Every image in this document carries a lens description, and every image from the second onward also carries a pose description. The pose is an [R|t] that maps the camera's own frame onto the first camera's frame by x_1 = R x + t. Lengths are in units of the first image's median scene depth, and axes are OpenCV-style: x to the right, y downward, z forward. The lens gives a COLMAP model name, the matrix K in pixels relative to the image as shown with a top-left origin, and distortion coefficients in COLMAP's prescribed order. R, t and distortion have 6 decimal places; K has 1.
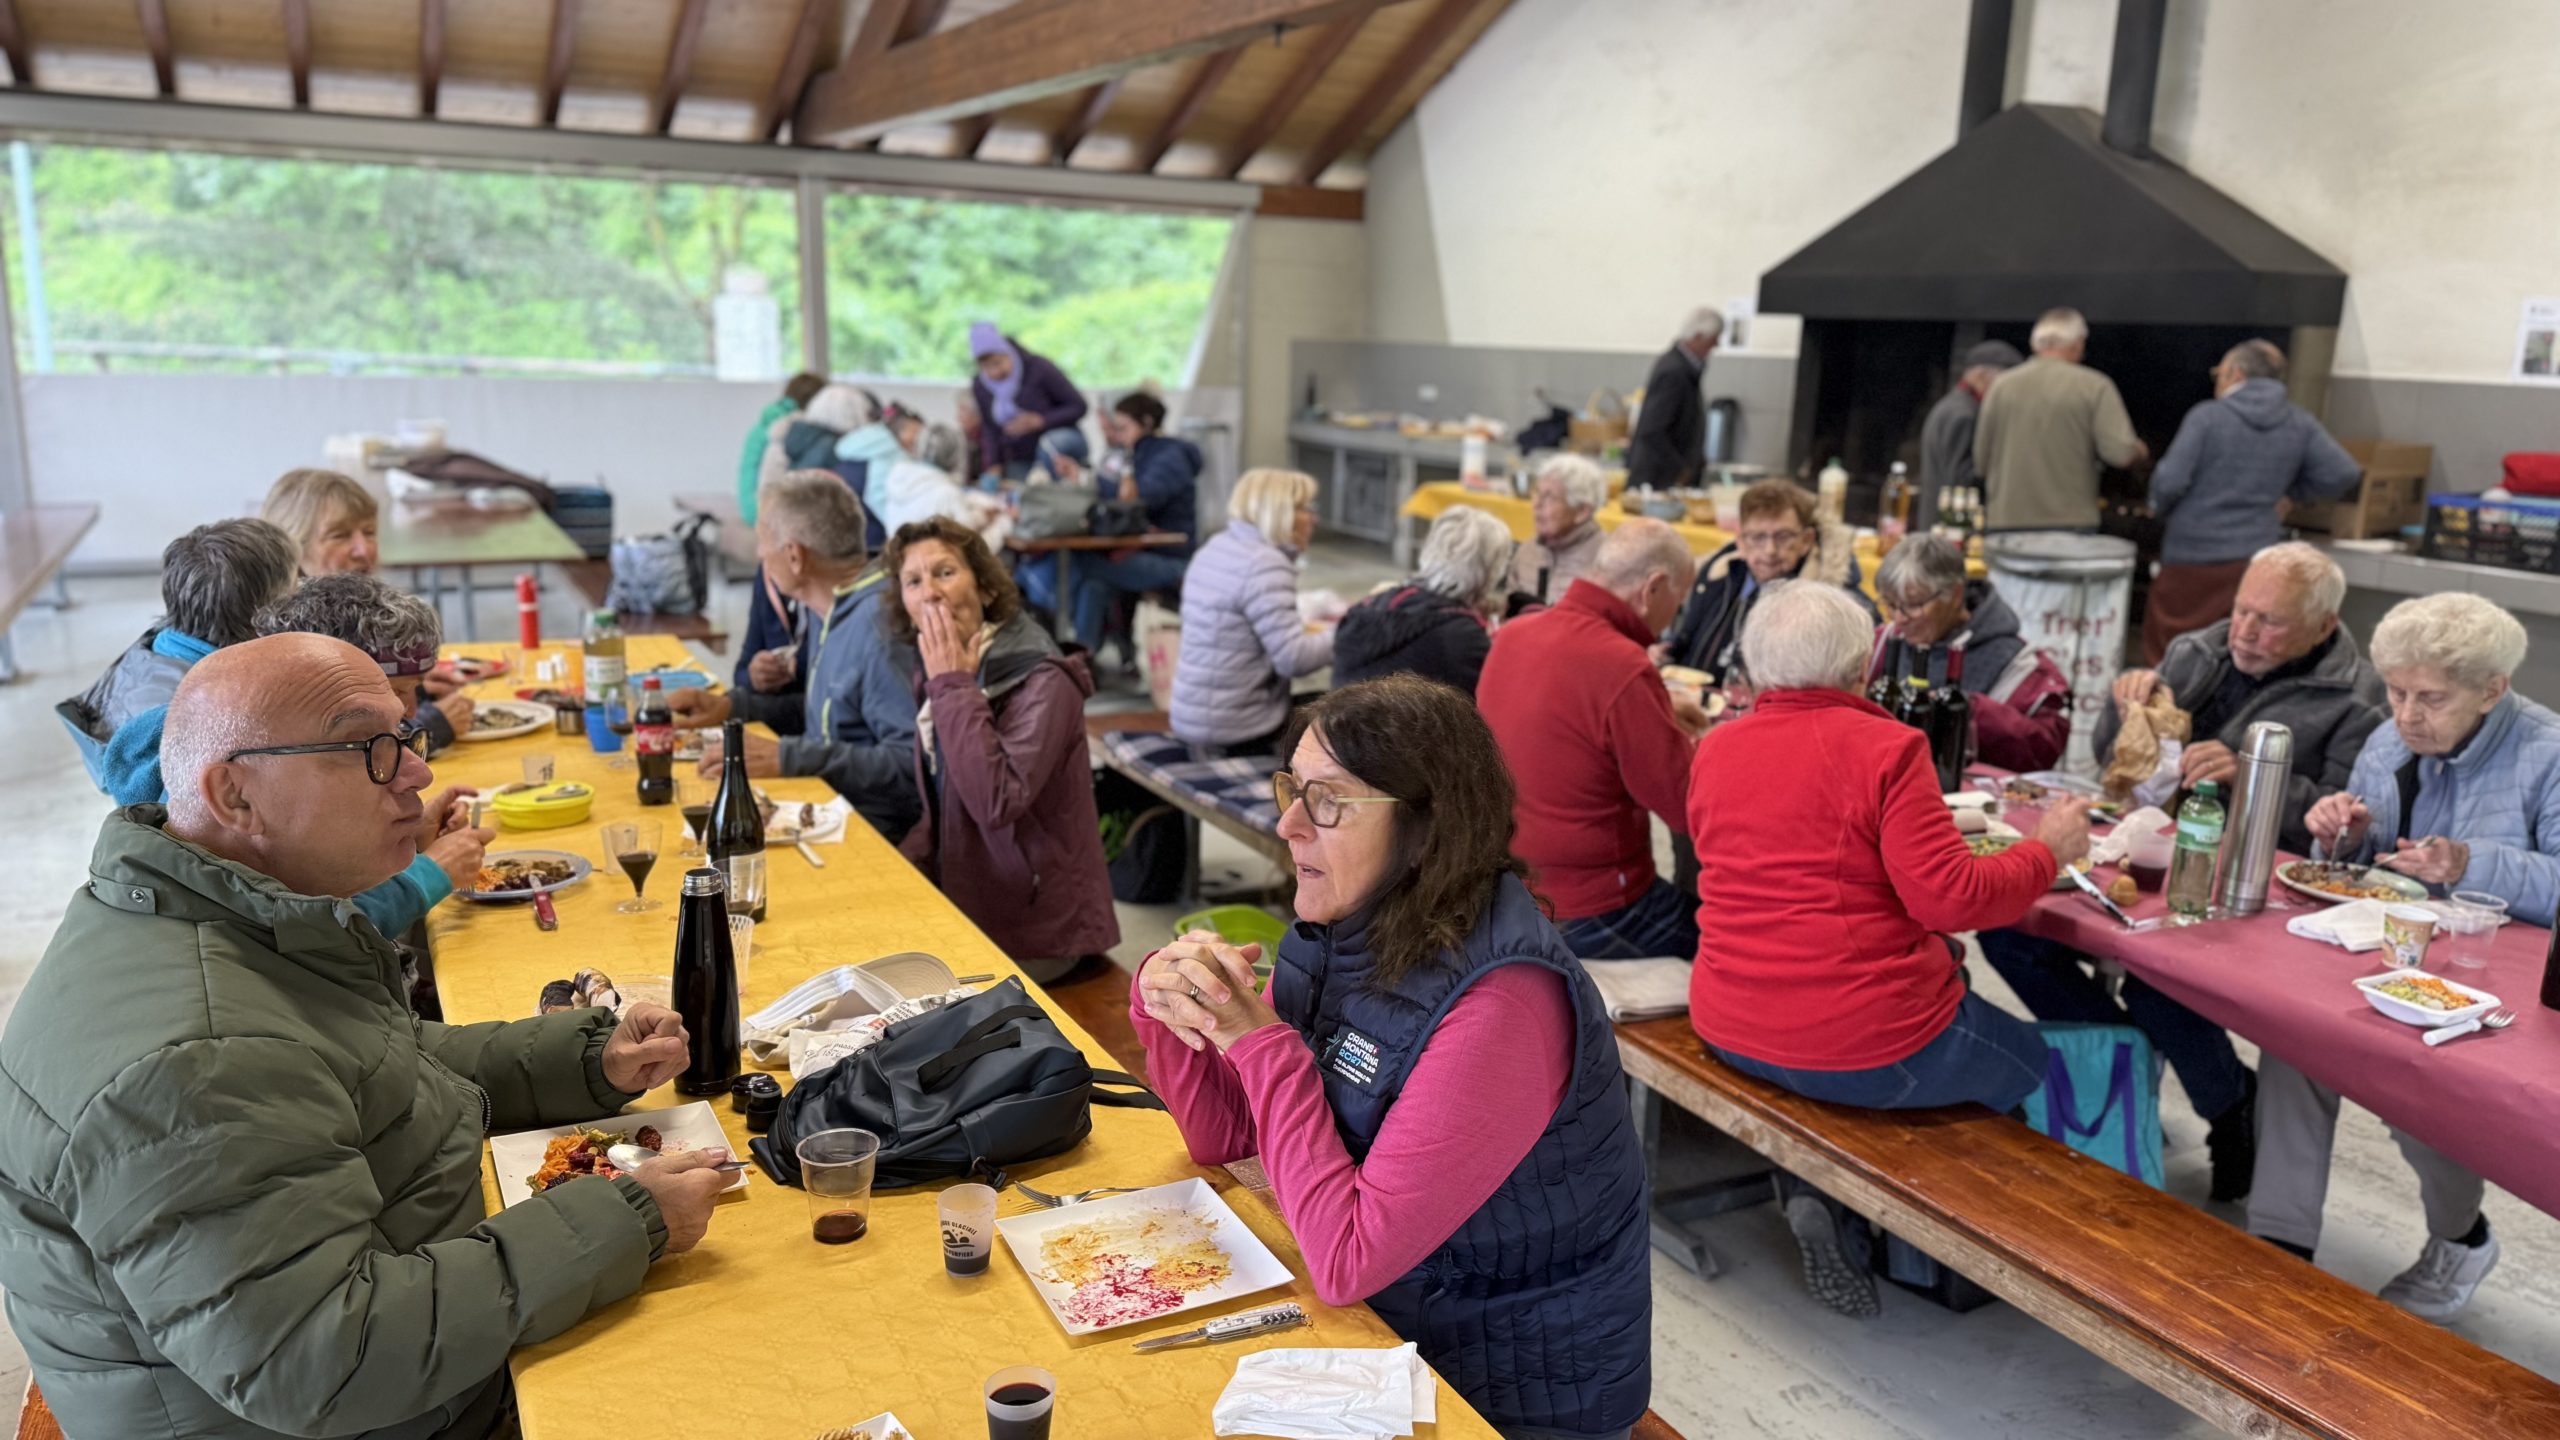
lens RADIAL K [[1795.7, 0, 1280.0], [0, 1795.7, 720.0], [0, 0, 1]] dist [0.003992, 0.000112]
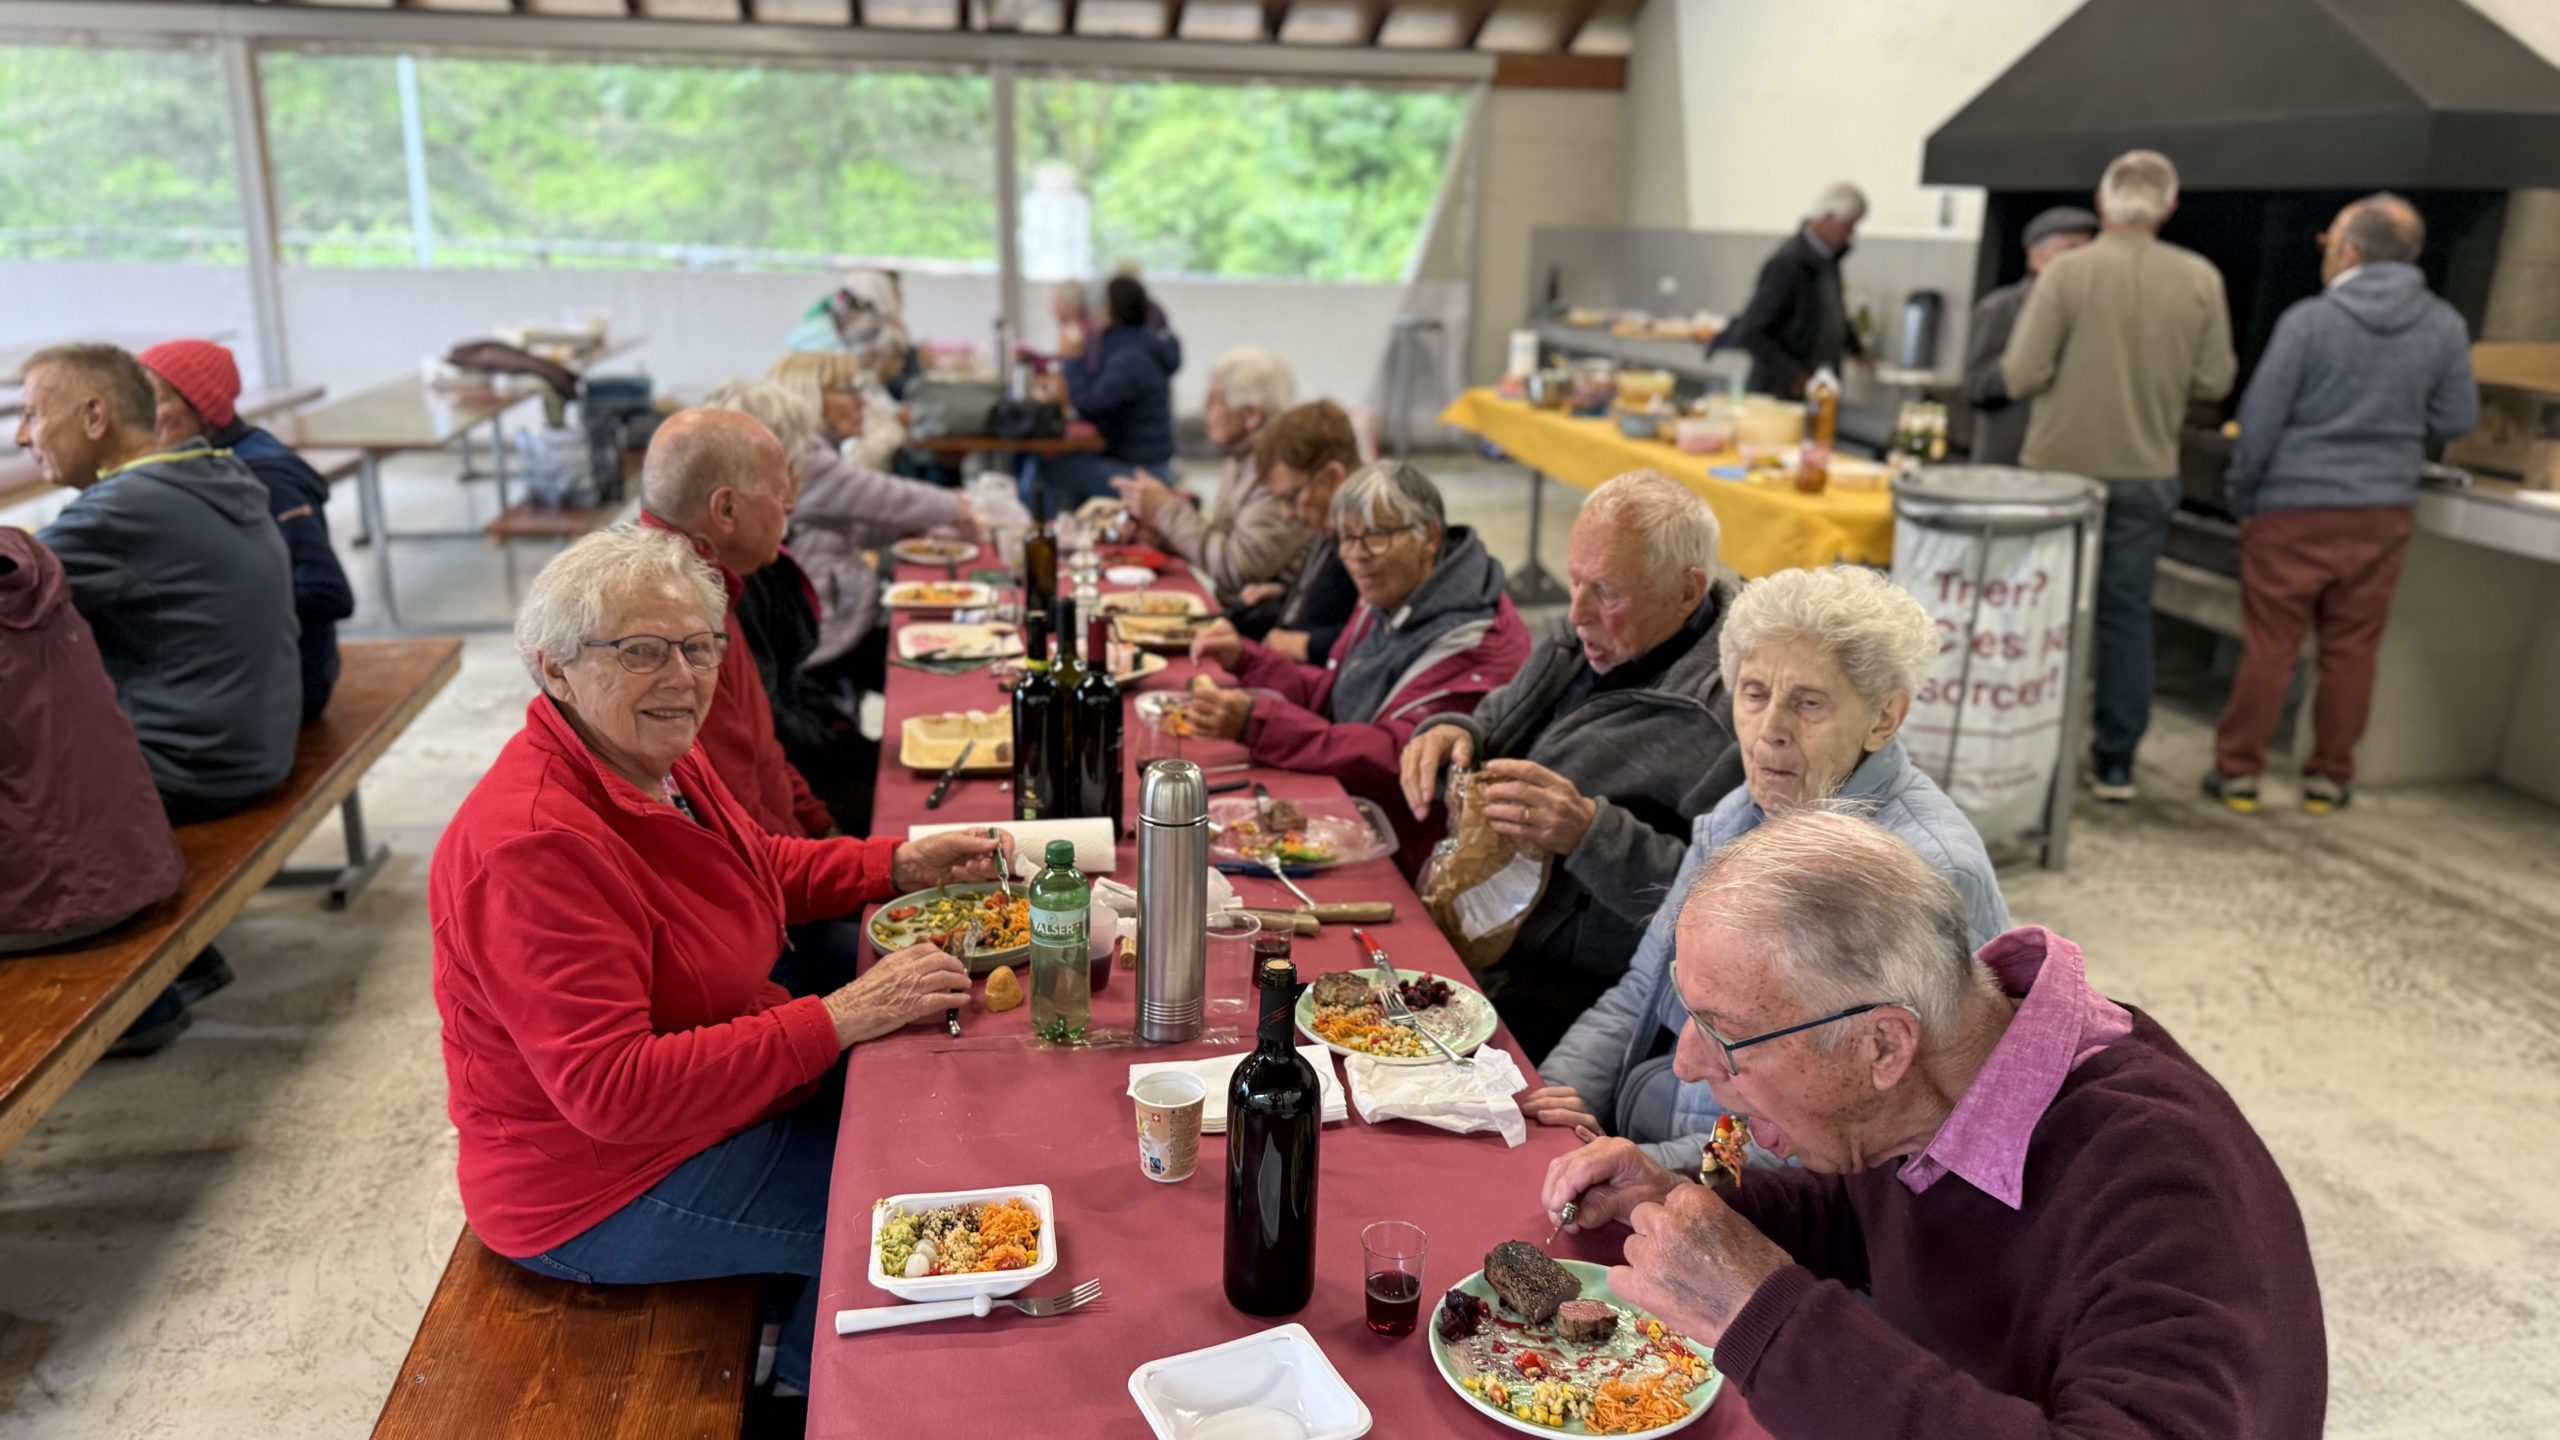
lens RADIAL K [[1856.6, 0, 1280.0], [0, 1856.6, 720.0], [0, 0, 1]] dist [-0.009915, -0.003566]
pose [[0.948076, 0.074825, -0.309116, 0.322680], [-0.061211, 0.996689, 0.053522, -0.017784], [0.312097, -0.031821, 0.949517, 0.136084]]
